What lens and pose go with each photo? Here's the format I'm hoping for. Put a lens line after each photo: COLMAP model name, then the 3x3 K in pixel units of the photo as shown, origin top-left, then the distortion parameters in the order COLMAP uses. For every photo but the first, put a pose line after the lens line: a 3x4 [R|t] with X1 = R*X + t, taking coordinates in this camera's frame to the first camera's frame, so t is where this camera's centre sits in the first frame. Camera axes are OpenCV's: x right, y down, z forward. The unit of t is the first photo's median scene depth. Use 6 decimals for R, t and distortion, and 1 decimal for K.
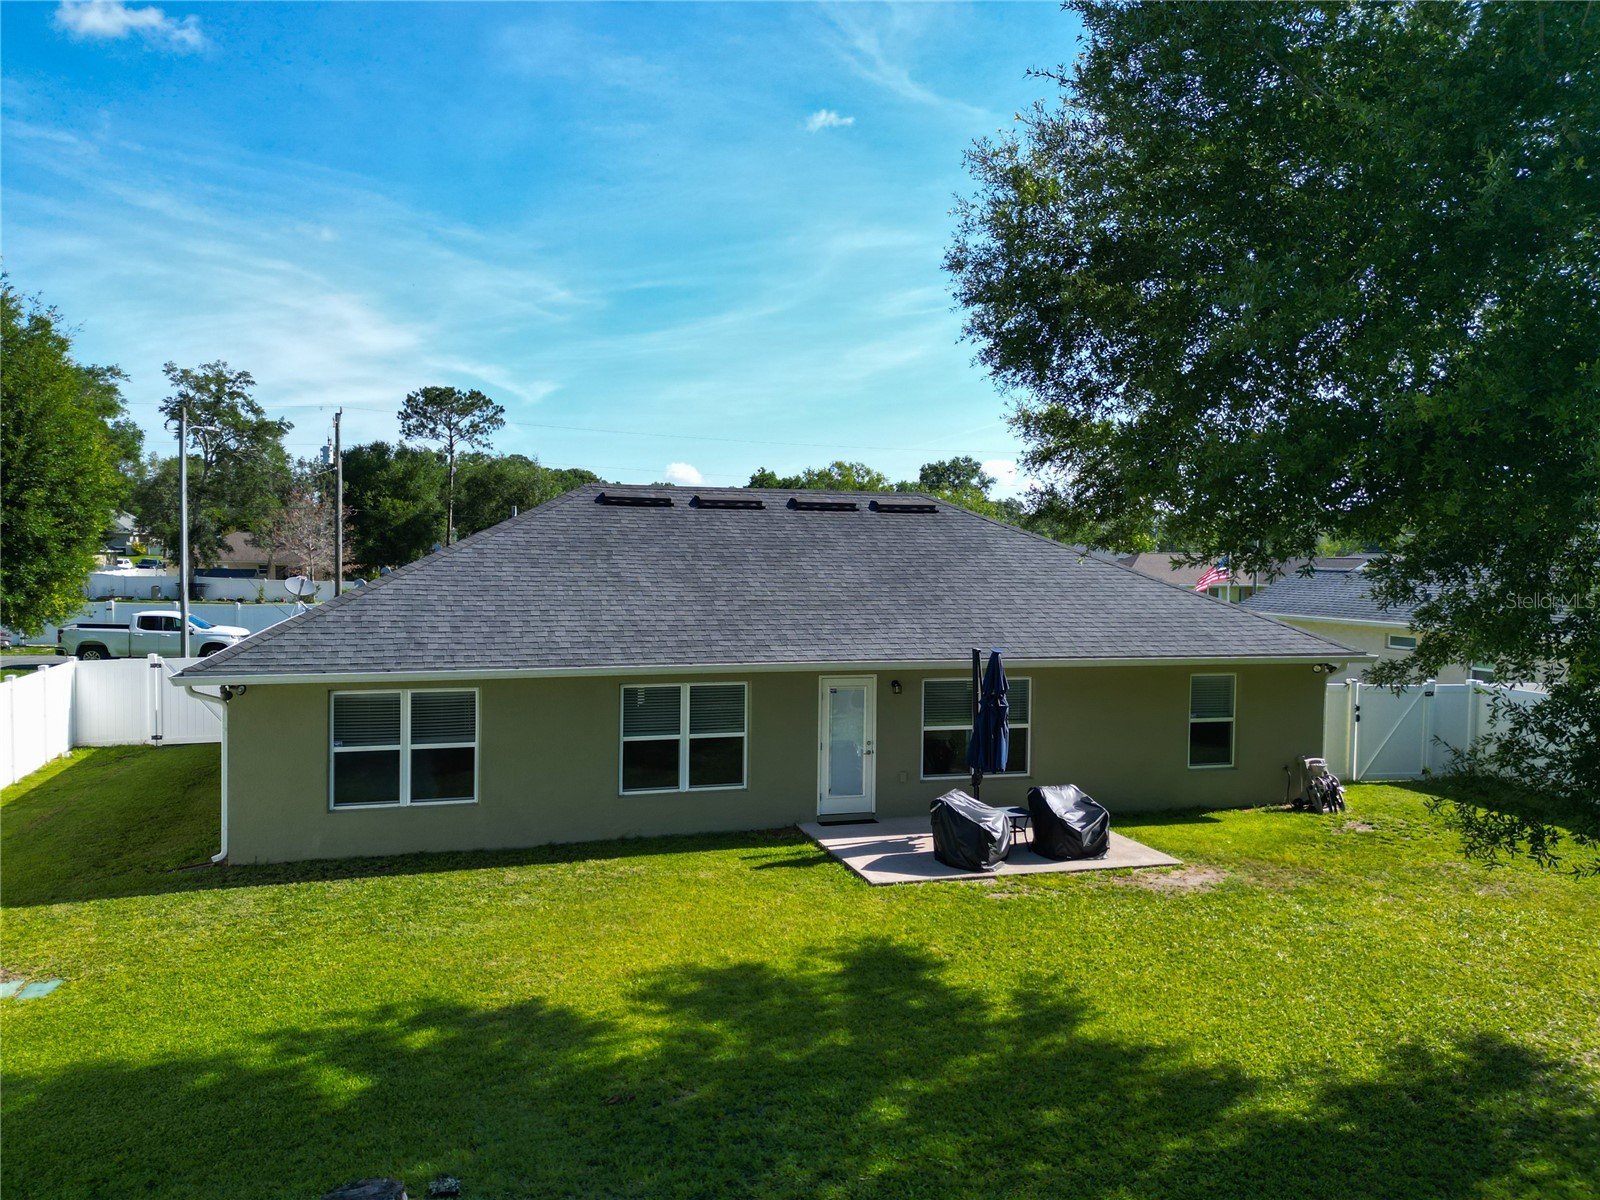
lens RADIAL K [[1162.6, 0, 809.9], [0, 1162.6, 608.0], [0, 0, 1]] dist [0.040128, -0.044234]
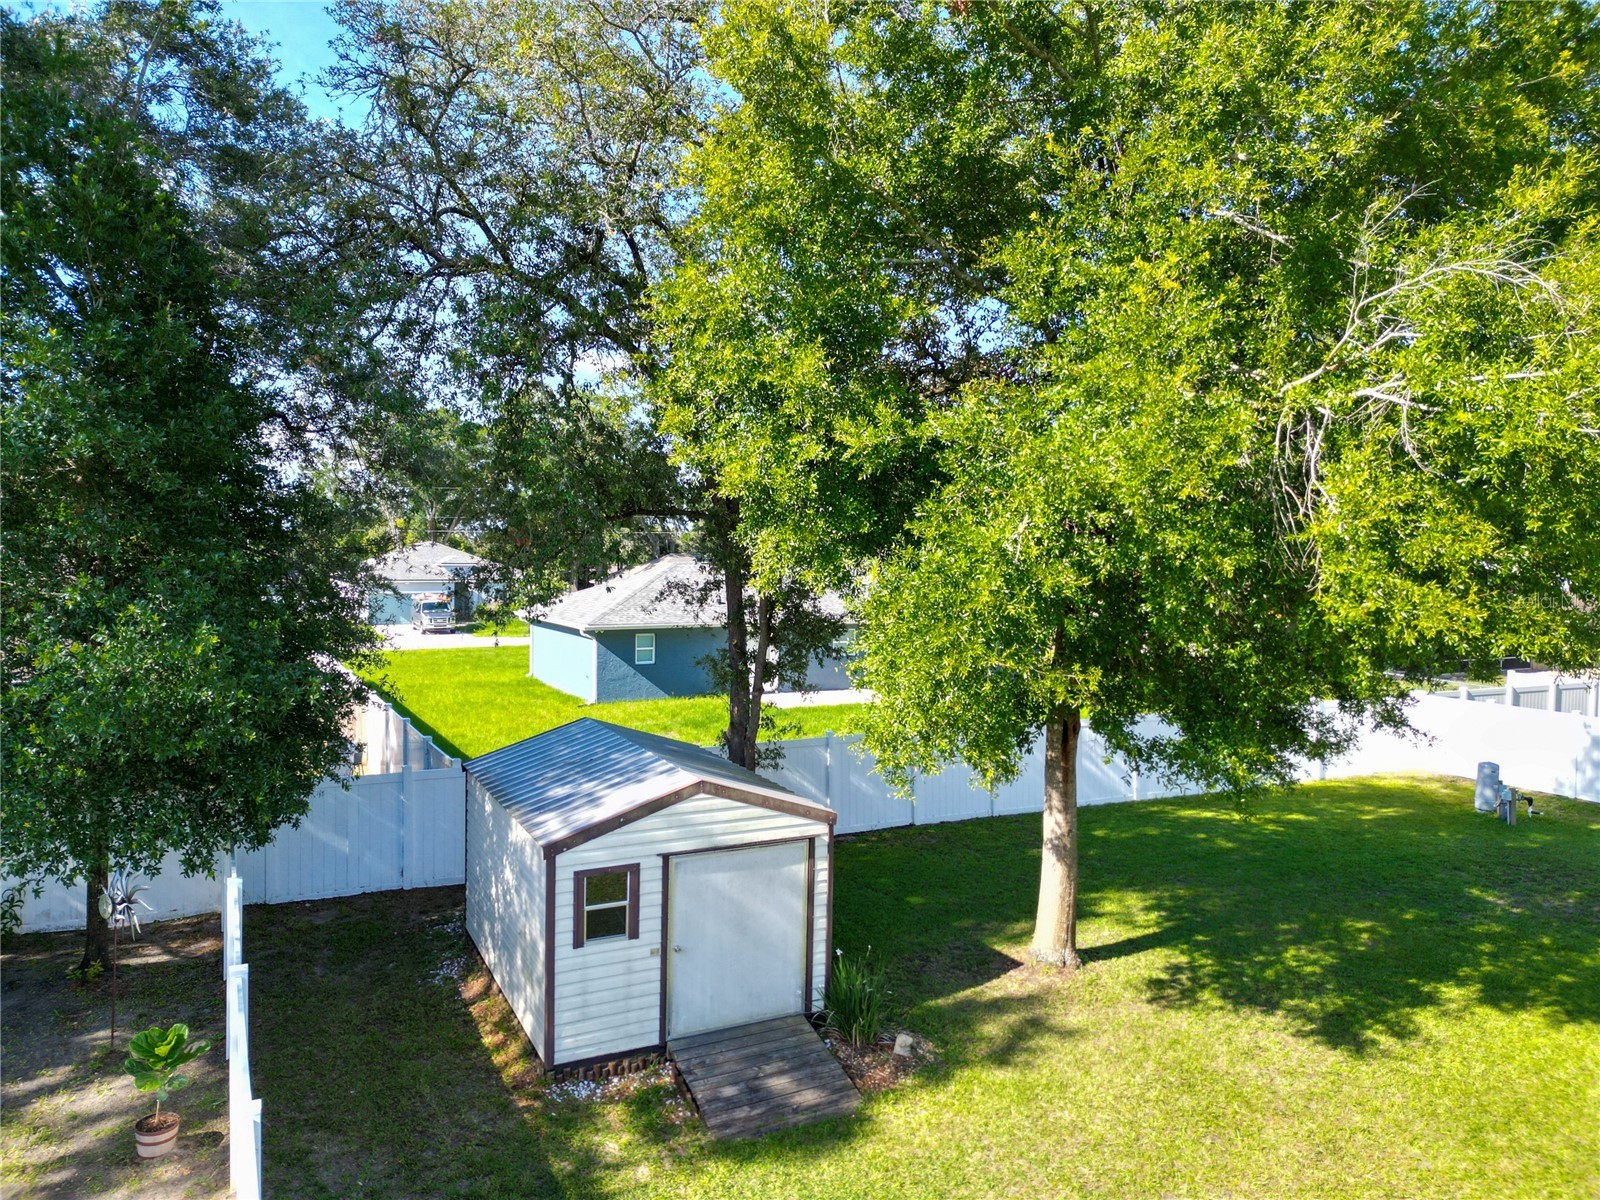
lens RADIAL K [[1153.3, 0, 793.0], [0, 1153.3, 599.4], [0, 0, 1]] dist [0.044834, -0.054116]
pose [[-0.984021, -0.017311, -0.177207, 0.912590], [-0.036091, 0.993994, 0.103312, -0.143849], [0.174354, 0.108056, -0.978736, 1.343946]]
